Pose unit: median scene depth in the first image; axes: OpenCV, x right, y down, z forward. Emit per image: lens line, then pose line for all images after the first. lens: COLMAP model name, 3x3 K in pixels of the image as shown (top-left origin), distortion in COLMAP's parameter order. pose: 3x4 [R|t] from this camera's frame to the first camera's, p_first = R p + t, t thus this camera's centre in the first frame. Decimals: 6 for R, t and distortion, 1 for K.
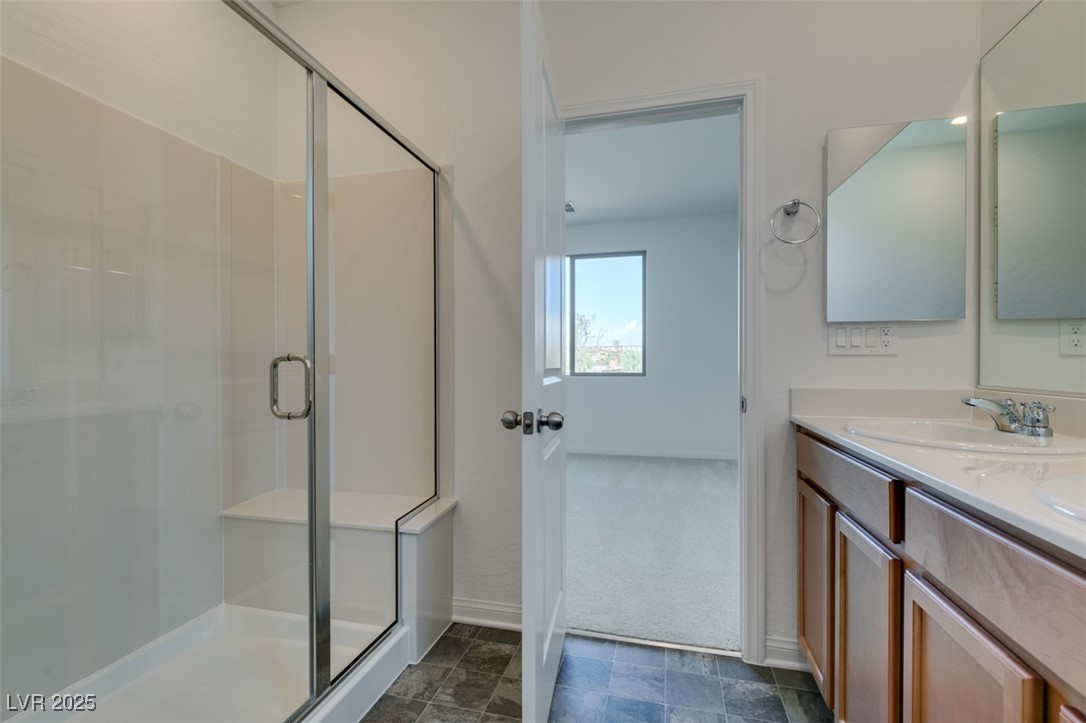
lens RADIAL K [[485.9, 0, 540.3], [0, 485.9, 363.6], [0, 0, 1]] dist [0.002620, -0.000220]
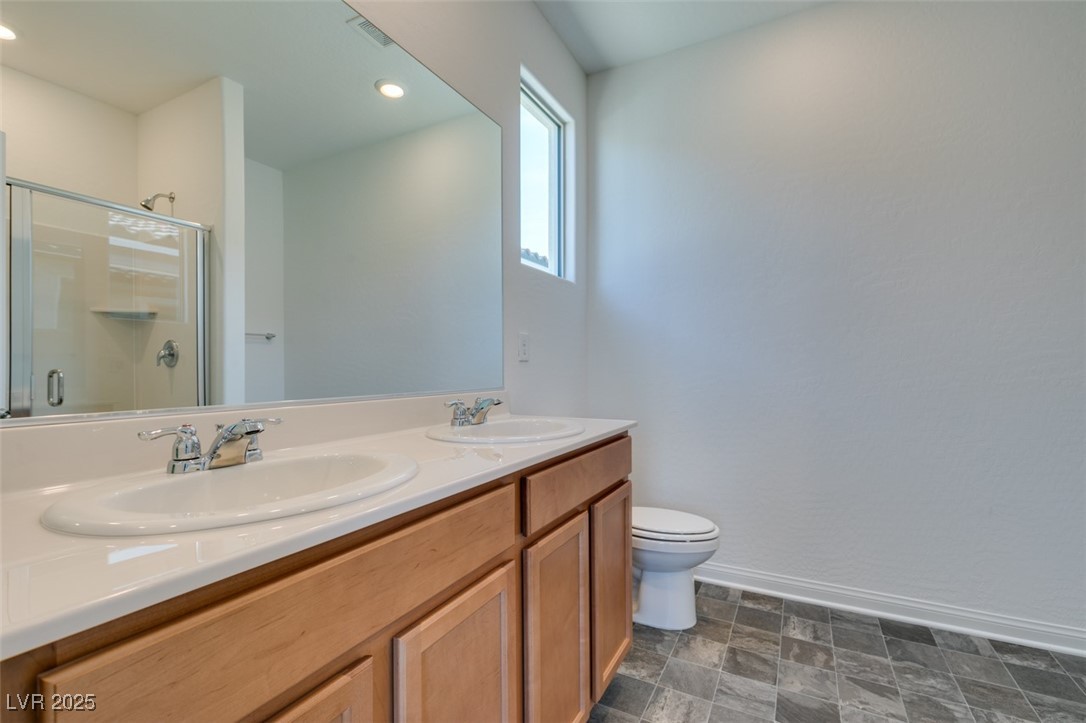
lens RADIAL K [[485.9, 0, 540.3], [0, 485.9, 363.6], [0, 0, 1]] dist [0.002620, -0.000220]
pose [[-0.972395, 0.000430, 0.233341, 0.384830], [0.001255, 0.999993, 0.003384, -0.014462], [-0.233338, 0.003584, -0.972389, 2.111470]]
